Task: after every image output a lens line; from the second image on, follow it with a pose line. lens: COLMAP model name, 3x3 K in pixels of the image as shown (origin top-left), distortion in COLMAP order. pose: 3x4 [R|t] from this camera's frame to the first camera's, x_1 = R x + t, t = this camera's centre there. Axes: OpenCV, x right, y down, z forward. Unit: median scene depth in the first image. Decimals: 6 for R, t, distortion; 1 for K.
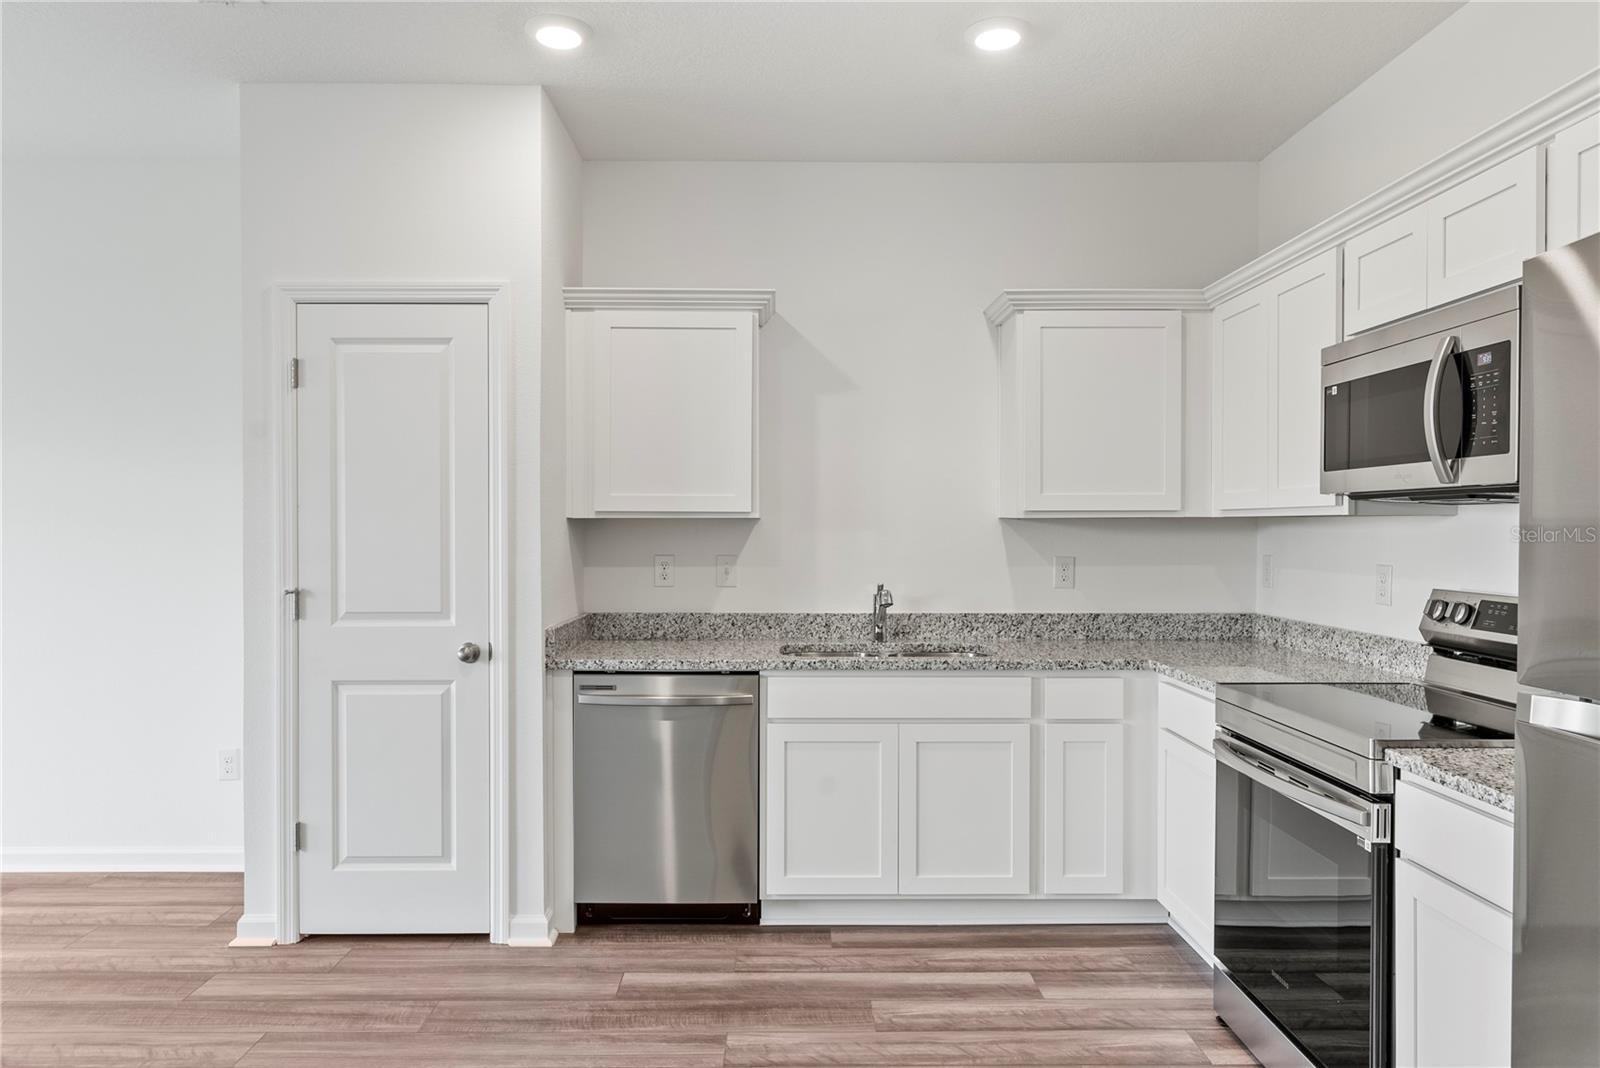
lens RADIAL K [[1032.7, 0, 794.1], [0, 1032.7, 536.1], [0, 0, 1]] dist [-0.002680, 0.002178]
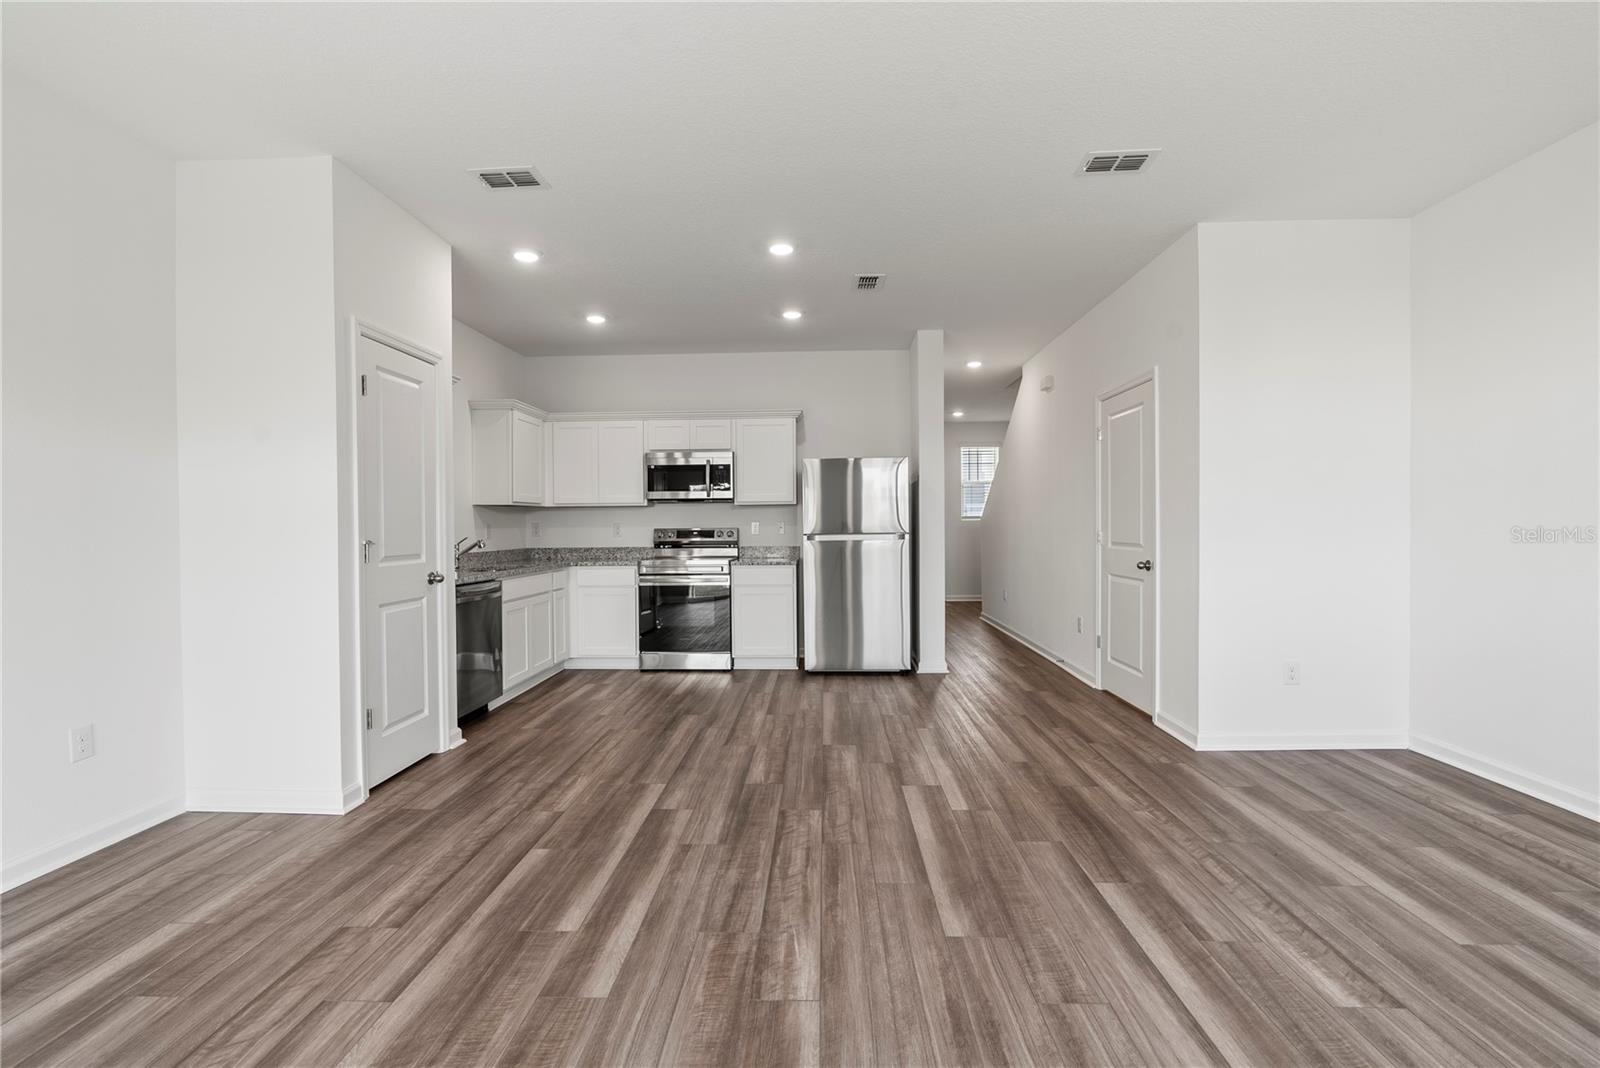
lens RADIAL K [[723.2, 0, 795.9], [0, 723.2, 533.3], [0, 0, 1]] dist [-0.012215, 0.004794]
pose [[0.044286, -0.012256, 0.998944, -1.421733], [0.017880, 0.999774, 0.011474, 0.040286], [-0.998859, 0.017353, 0.044495, 0.378392]]
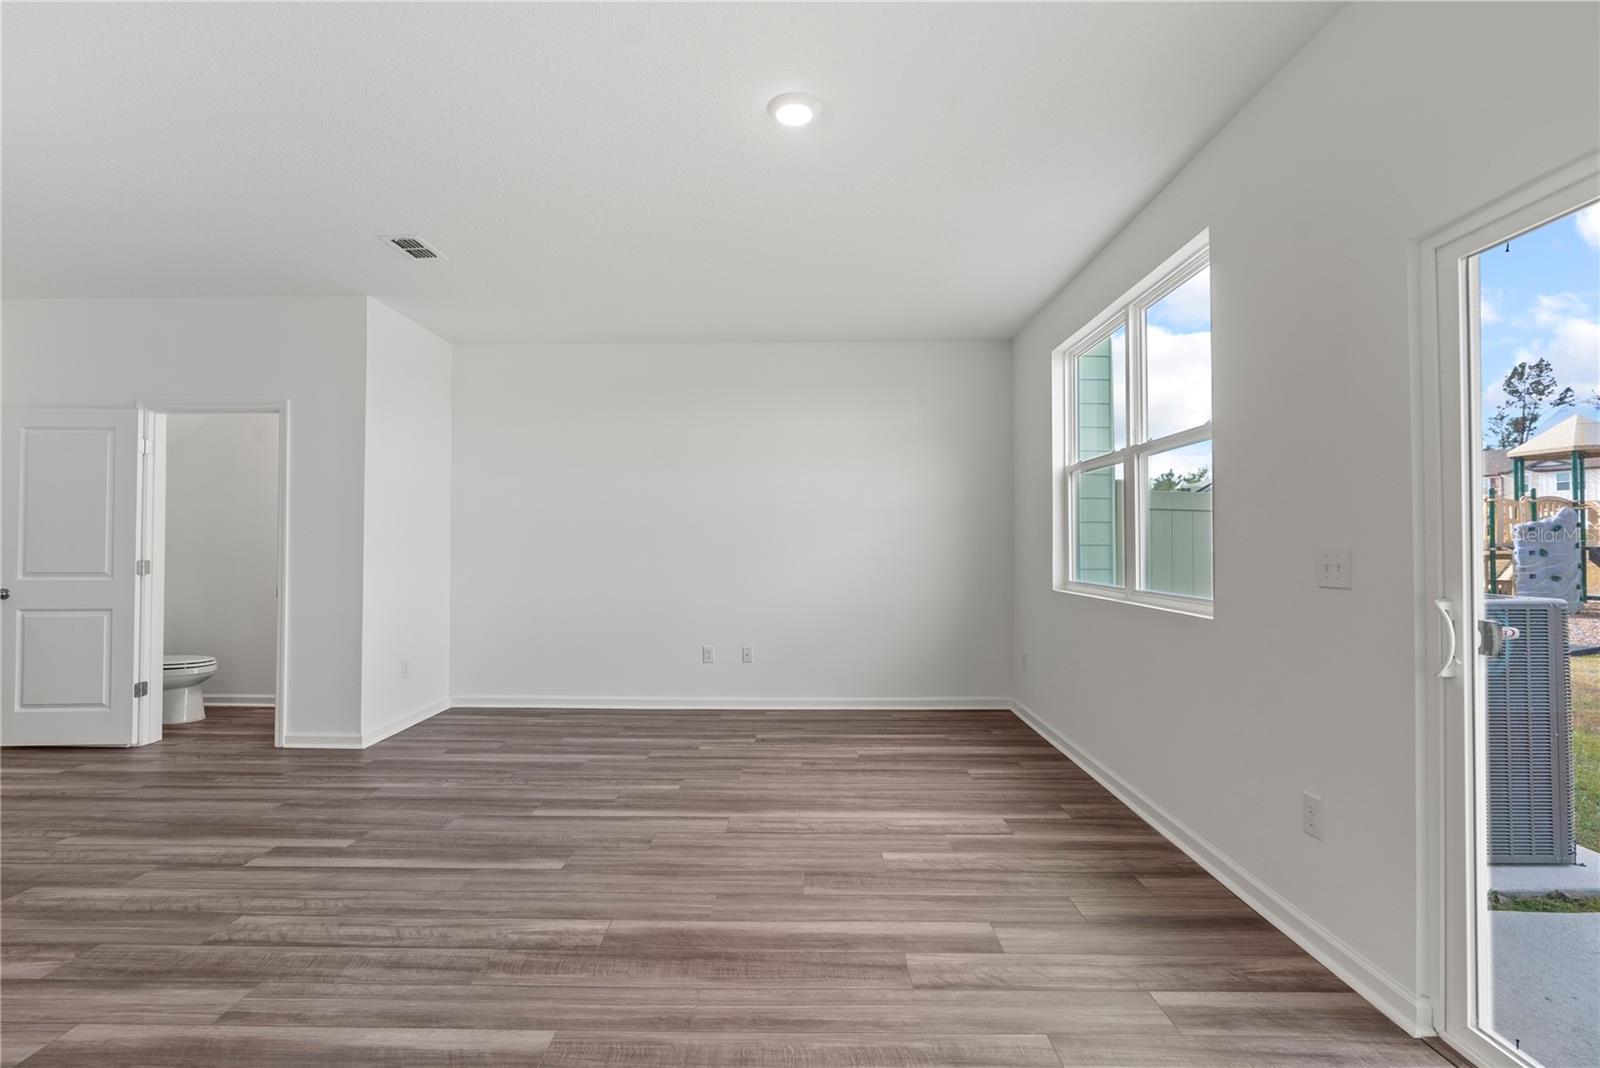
lens RADIAL K [[723.2, 0, 796.1], [0, 723.2, 534.8], [0, 0, 1]] dist [-0.012215, 0.004794]
pose [[-0.999844, -0.000132, 0.017637, -1.070111], [-0.000284, 0.999963, -0.008619, 0.030457], [-0.017635, -0.008622, -0.999807, 1.099913]]
